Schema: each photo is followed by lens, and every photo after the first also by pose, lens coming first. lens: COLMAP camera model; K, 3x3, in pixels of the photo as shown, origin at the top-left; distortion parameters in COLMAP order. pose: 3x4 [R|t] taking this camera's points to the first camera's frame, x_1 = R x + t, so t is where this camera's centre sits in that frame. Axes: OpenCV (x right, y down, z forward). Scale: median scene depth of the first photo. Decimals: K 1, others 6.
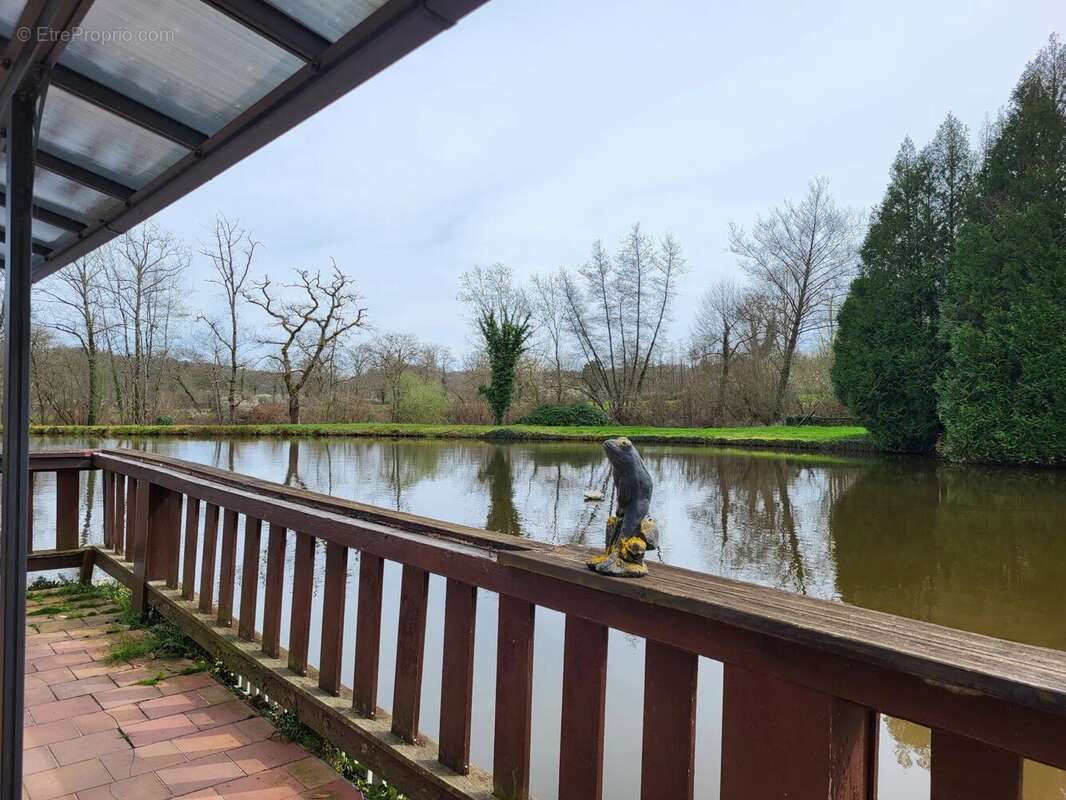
lens RADIAL K [[787.3, 0, 523.2], [0, 787.3, 396.7], [0, 0, 1]] dist [0.055083, -0.037302]
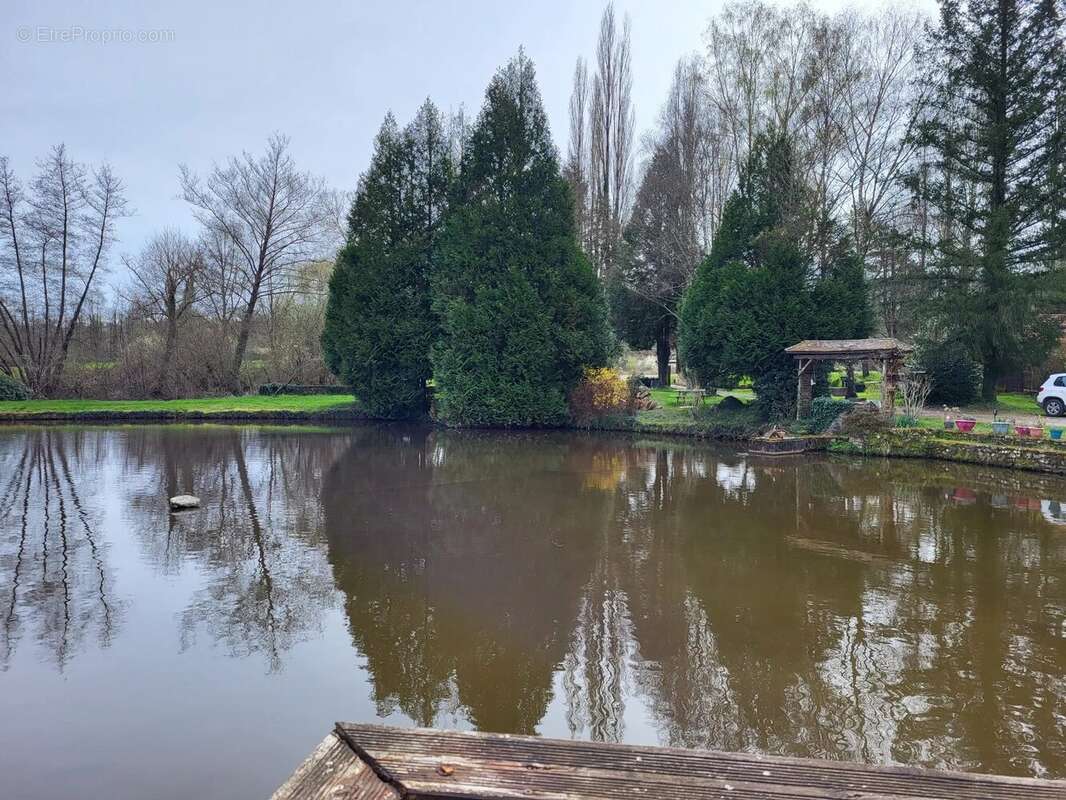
lens RADIAL K [[787.3, 0, 523.2], [0, 787.3, 396.7], [0, 0, 1]] dist [0.055083, -0.037302]
pose [[0.743659, -0.021781, 0.668205, -0.076648], [-0.006552, 0.999184, 0.039861, -0.001462], [-0.668527, -0.034021, 0.742909, 0.115365]]
